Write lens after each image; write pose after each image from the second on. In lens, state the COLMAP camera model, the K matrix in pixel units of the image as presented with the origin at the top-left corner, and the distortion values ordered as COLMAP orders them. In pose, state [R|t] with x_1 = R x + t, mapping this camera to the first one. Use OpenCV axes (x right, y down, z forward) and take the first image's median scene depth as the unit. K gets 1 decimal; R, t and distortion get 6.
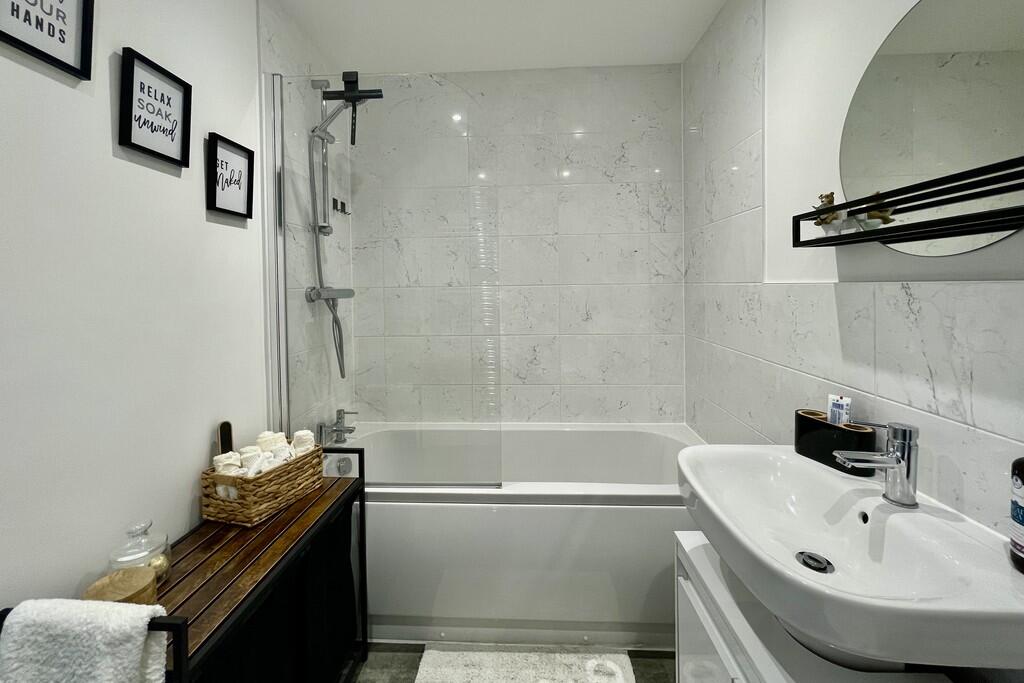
lens RADIAL K [[412.8, 0, 509.3], [0, 412.8, 295.6], [0, 0, 1]] dist [-0.004074, 0.000285]
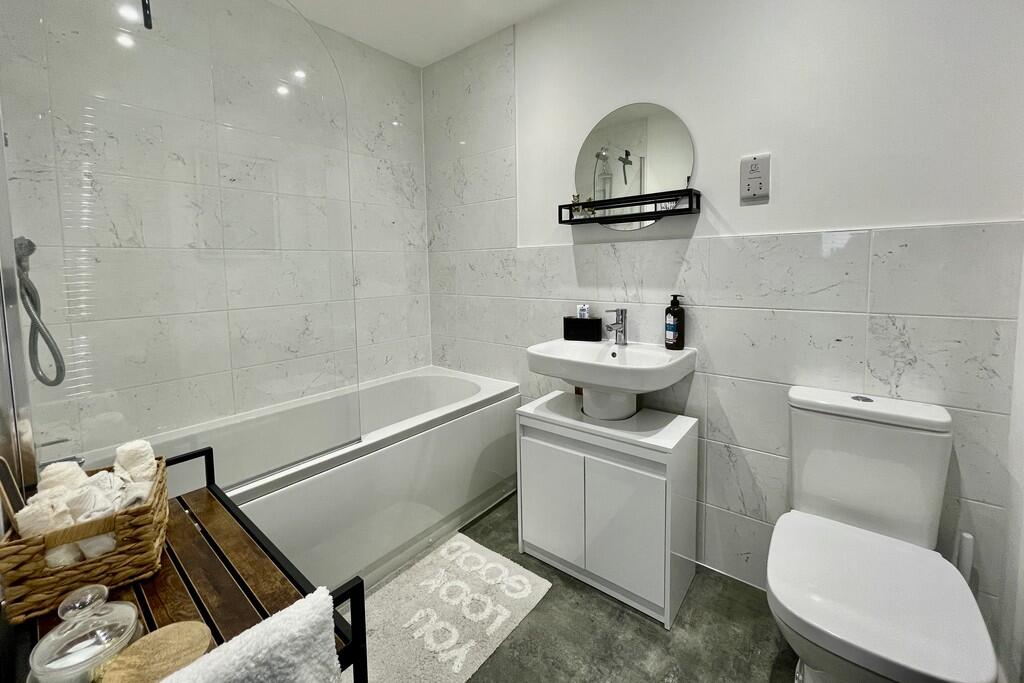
lens RADIAL K [[412.8, 0, 509.3], [0, 412.8, 295.6], [0, 0, 1]] dist [-0.004074, 0.000285]
pose [[0.594960, -0.055278, 0.801852, -0.641833], [0.030007, 0.998464, 0.046568, 0.074090], [-0.803195, -0.003645, 0.595705, 0.106619]]
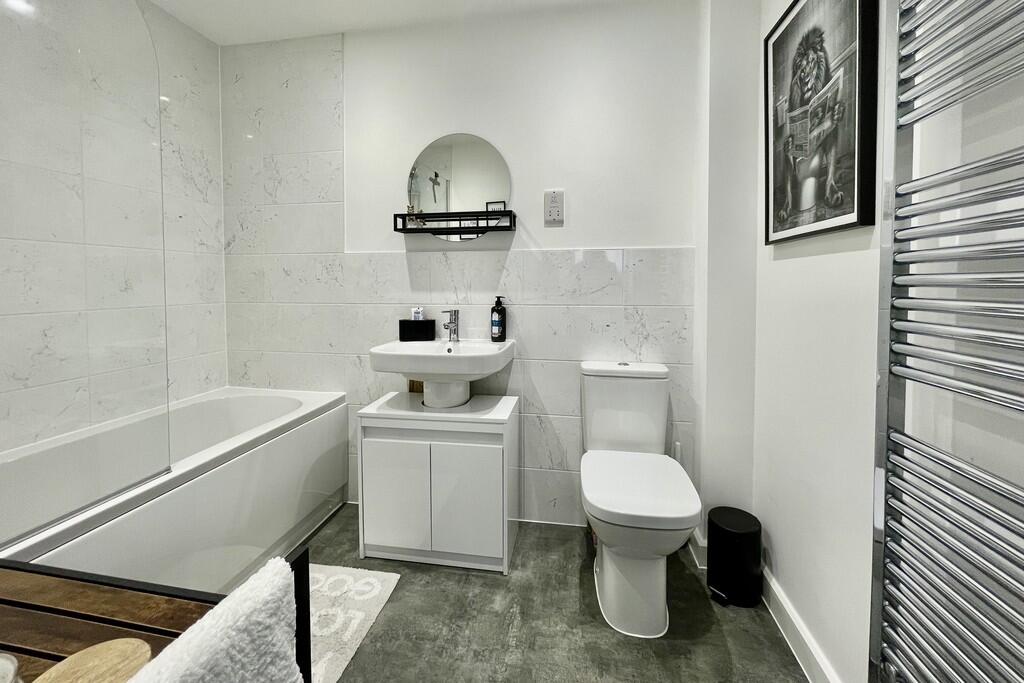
lens RADIAL K [[412.8, 0, 509.3], [0, 412.8, 295.6], [0, 0, 1]] dist [-0.004074, 0.000285]
pose [[0.123917, -0.018949, 0.992112, -0.817133], [0.024323, 0.999575, 0.016053, 0.115370], [-0.991994, 0.022142, 0.124325, 0.211936]]
